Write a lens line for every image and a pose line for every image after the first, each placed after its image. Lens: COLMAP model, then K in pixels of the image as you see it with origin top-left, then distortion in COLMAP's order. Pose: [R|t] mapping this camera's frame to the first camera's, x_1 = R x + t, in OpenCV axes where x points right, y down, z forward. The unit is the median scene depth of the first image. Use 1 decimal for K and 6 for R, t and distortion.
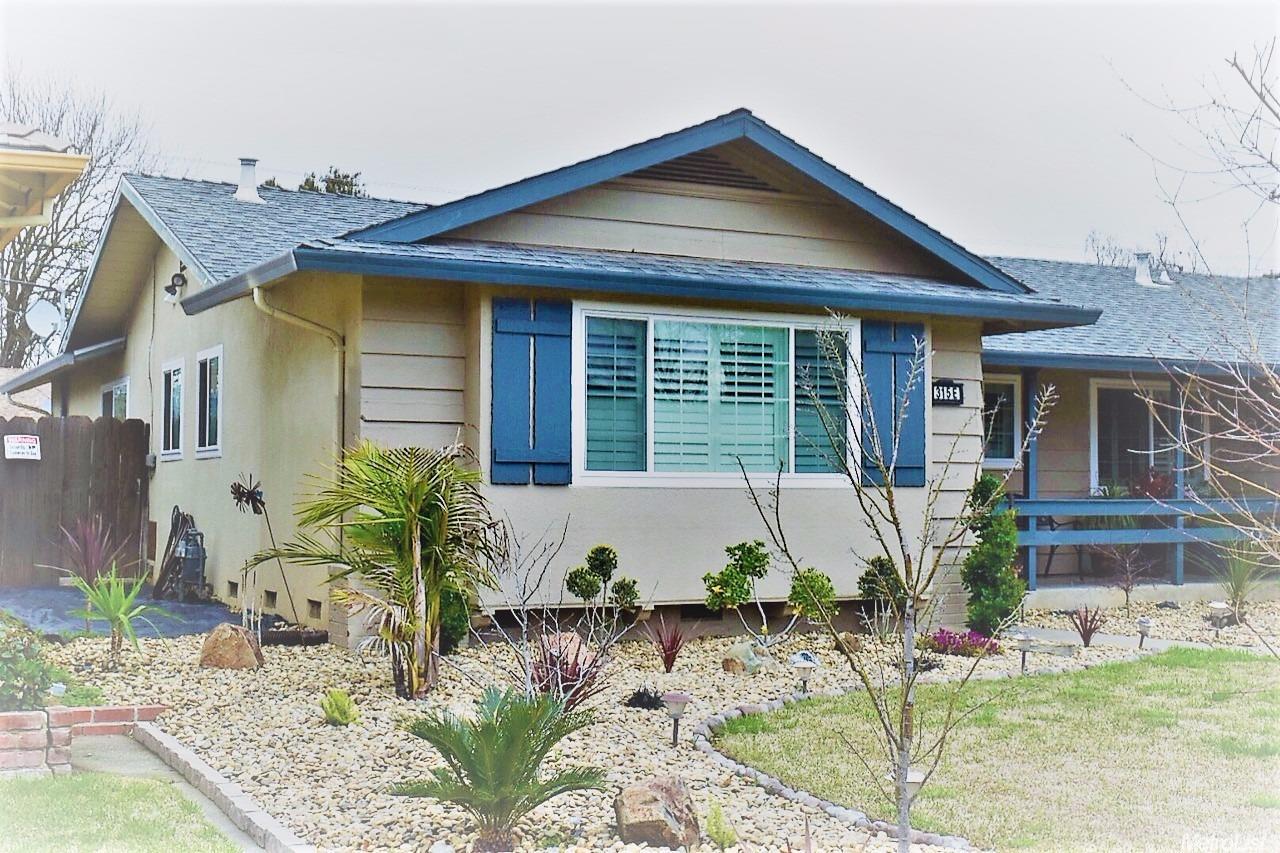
lens RADIAL K [[1660.0, 0, 633.5], [0, 1660.0, 426.8], [0, 0, 1]] dist [-0.010131, 0.000000]
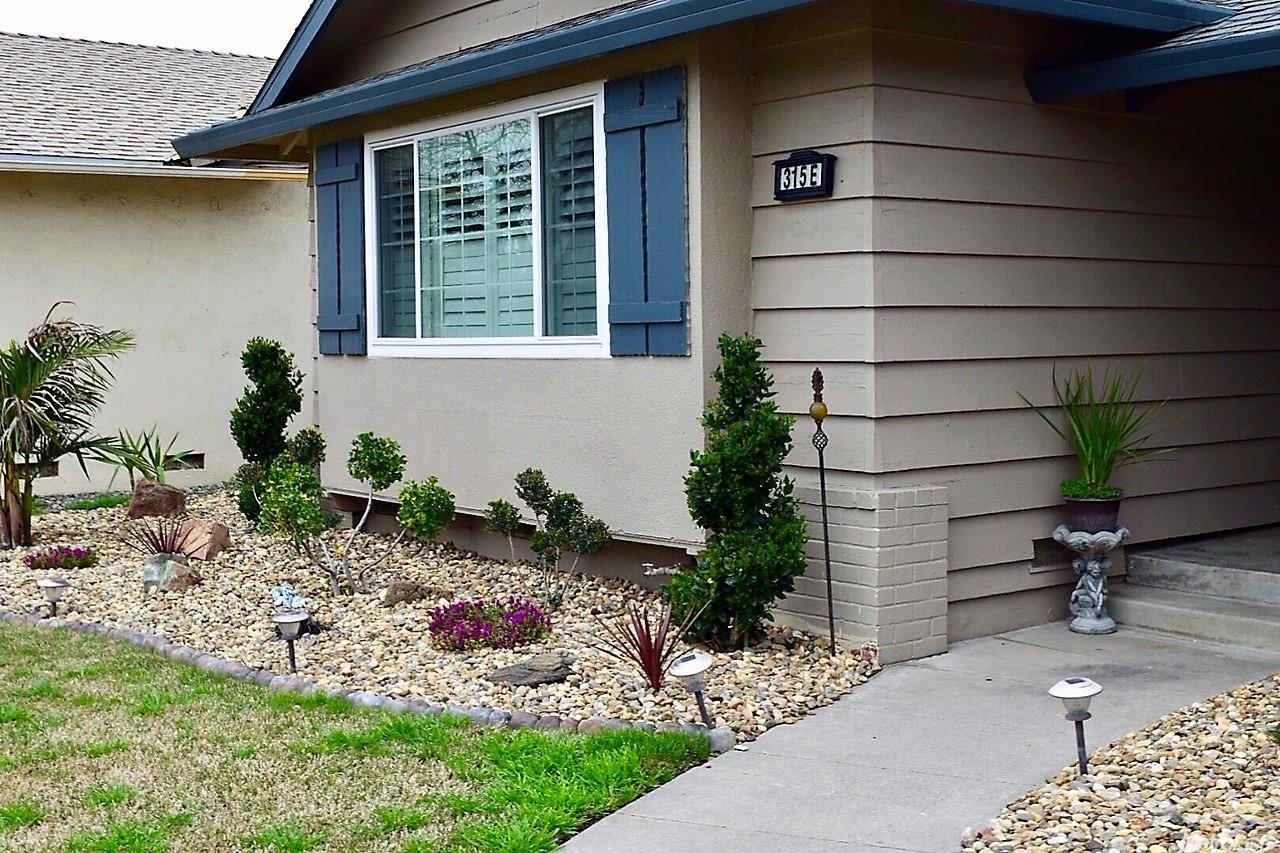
lens RADIAL K [[1660.0, 0, 641.4], [0, 1660.0, 427.9], [0, 0, 1]] dist [-0.010131, 0.000000]
pose [[0.143239, 0.050702, -0.988389, 0.749492], [0.052708, 0.996879, 0.058776, 0.026884], [0.988284, -0.060515, 0.140119, 0.928332]]
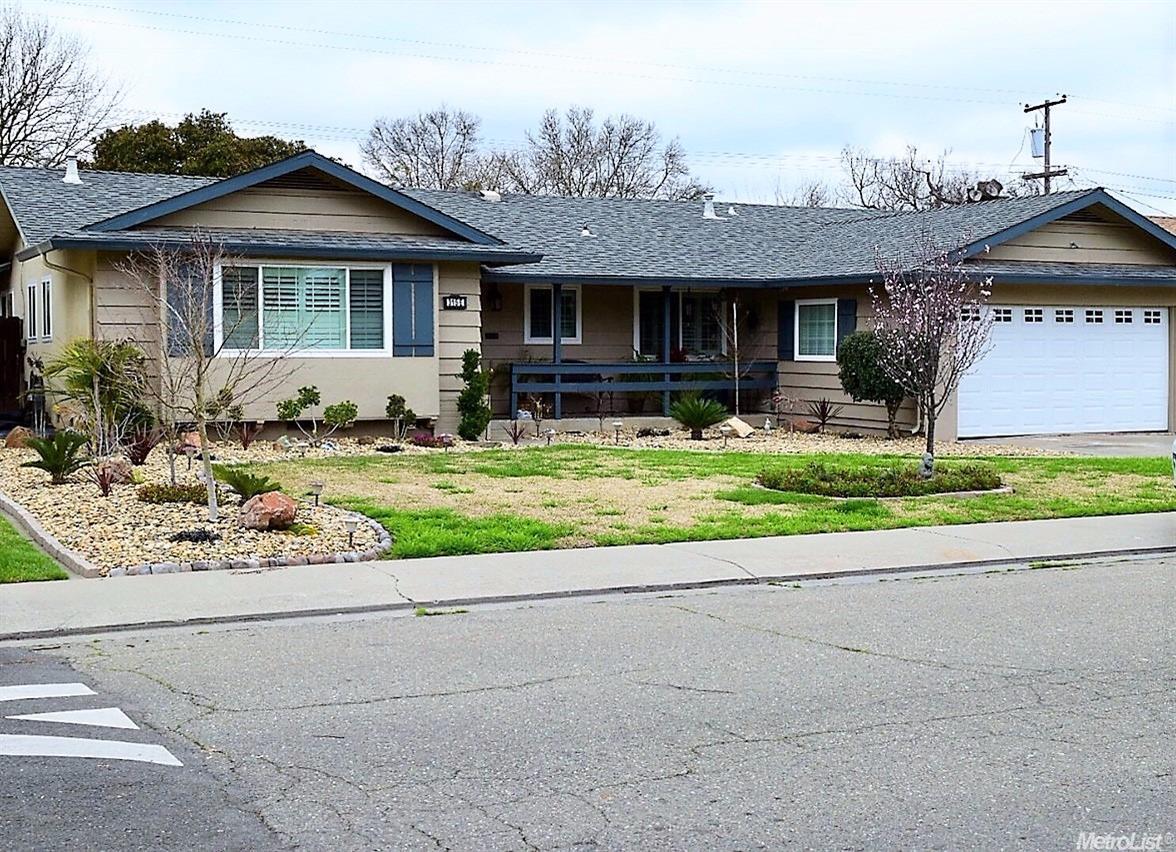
lens RADIAL K [[1635.2, 0, 593.5], [0, 1635.2, 421.2], [0, 0, 1]] dist [-0.013615, 0.000000]
pose [[0.999905, -0.006619, -0.012091, 0.376507], [0.007508, 0.997151, 0.075054, -0.025196], [0.011560, -0.075138, 0.997106, -0.766819]]
